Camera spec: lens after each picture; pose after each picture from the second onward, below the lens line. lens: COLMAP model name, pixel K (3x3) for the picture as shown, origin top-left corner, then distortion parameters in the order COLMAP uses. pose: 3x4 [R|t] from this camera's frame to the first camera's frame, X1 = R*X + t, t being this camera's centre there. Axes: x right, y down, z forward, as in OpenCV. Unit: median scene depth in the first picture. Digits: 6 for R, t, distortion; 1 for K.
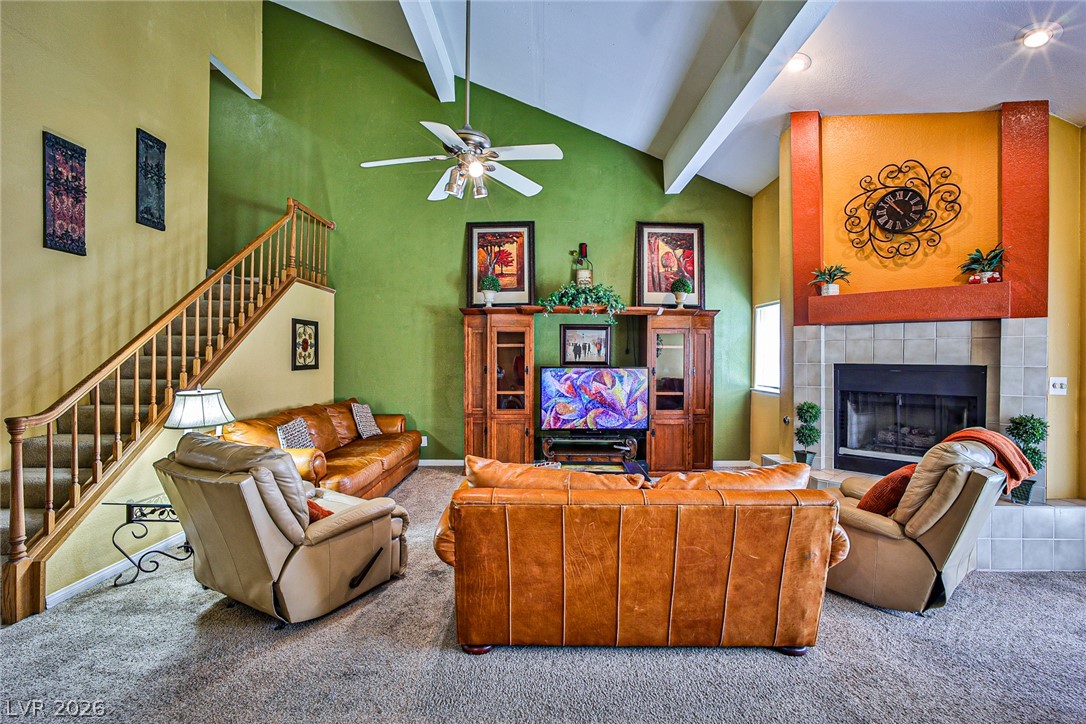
lens RADIAL K [[477.8, 0, 539.7], [0, 477.8, 358.0], [0, 0, 1]] dist [-0.001068, 0.000025]
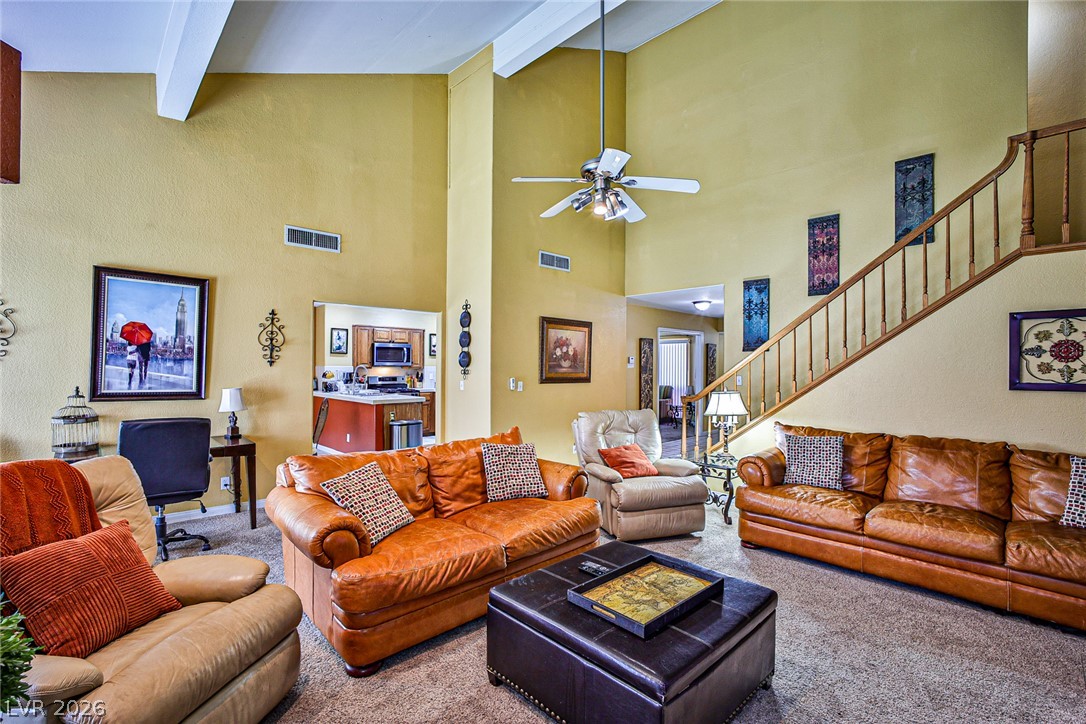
lens RADIAL K [[486.3, 0, 542.2], [0, 486.3, 362.1], [0, 0, 1]] dist [-0.022424, 0.004797]
pose [[-0.704295, -0.015385, -0.709741, 0.437751], [-0.011360, 0.999881, -0.010402, 0.001030], [0.709817, 0.000737, -0.704386, 1.023218]]
